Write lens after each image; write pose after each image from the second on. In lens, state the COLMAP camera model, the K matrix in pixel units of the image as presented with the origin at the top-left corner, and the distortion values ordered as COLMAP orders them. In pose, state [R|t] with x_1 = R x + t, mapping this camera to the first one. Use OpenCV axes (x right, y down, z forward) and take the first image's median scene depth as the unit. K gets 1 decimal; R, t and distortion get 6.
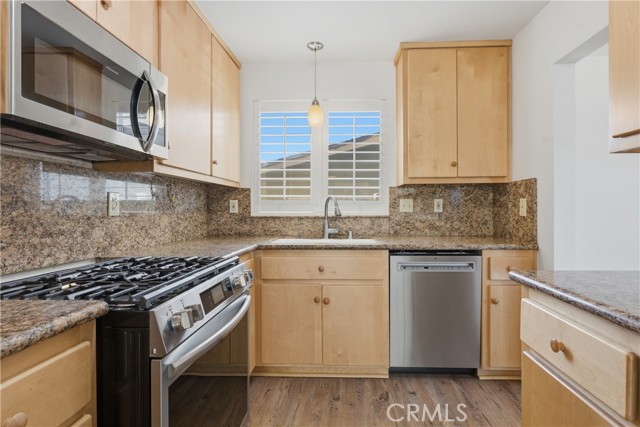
lens RADIAL K [[325.8, 0, 332.4], [0, 325.8, 206.9], [0, 0, 1]] dist [0.002265, -0.000253]
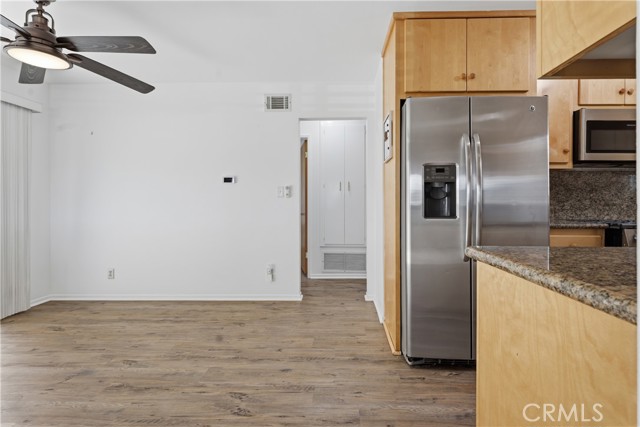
lens RADIAL K [[325.8, 0, 332.4], [0, 325.8, 206.9], [0, 0, 1]] dist [0.002265, -0.000253]
pose [[0.017494, 0.011732, -0.999778, 0.663354], [0.004852, 0.999918, 0.011819, 0.032694], [0.999835, -0.005058, 0.017436, -0.452465]]
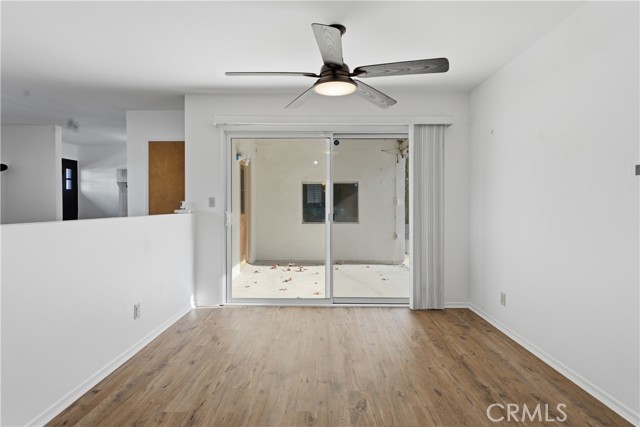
lens RADIAL K [[326.7, 0, 316.7], [0, 326.7, 207.7], [0, 0, 1]] dist [0.000835, 0.000012]
pose [[-0.999796, 0.005596, -0.019429, -0.111158], [0.005472, 0.999965, 0.006393, -0.001119], [0.019464, 0.006285, -0.999791, -0.236639]]
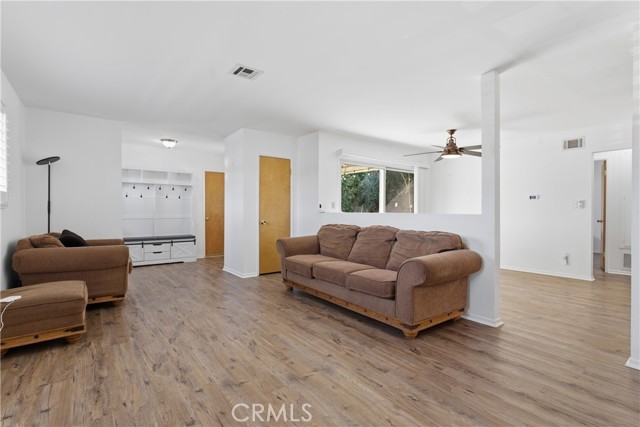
lens RADIAL K [[305.2, 0, 318.7], [0, 305.2, 211.3], [0, 0, 1]] dist [0.000571, 0.000043]
pose [[-0.771053, 0.003513, -0.636761, 1.771718], [0.001784, 0.999993, 0.003357, 0.017031], [0.636768, 0.001452, -0.771054, -0.184133]]
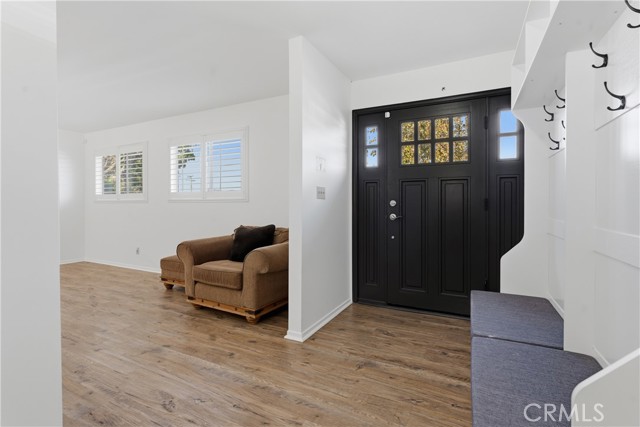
lens RADIAL K [[309.3, 0, 319.6], [0, 309.3, 203.0], [0, 0, 1]] dist [0.000942, -0.000008]
pose [[0.420487, 0.004666, 0.907286, 0.621811], [-0.005283, 0.999982, -0.002694, 0.014070], [-0.907283, -0.003661, 0.420505, -2.884222]]
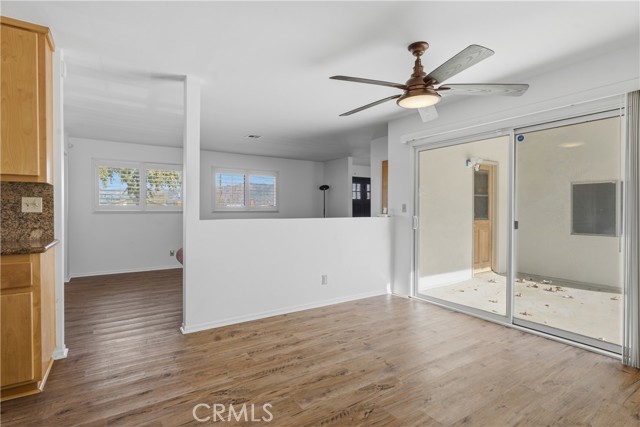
lens RADIAL K [[320.6, 0, 320.0], [0, 320.6, 213.5], [0, 0, 1]] dist [0.002015, 0.000439]
pose [[-0.583518, -0.005194, 0.812083, -0.812366], [-0.001355, 0.999984, 0.005422, 0.000895], [-0.812099, 0.002063, -0.583516, -0.358260]]
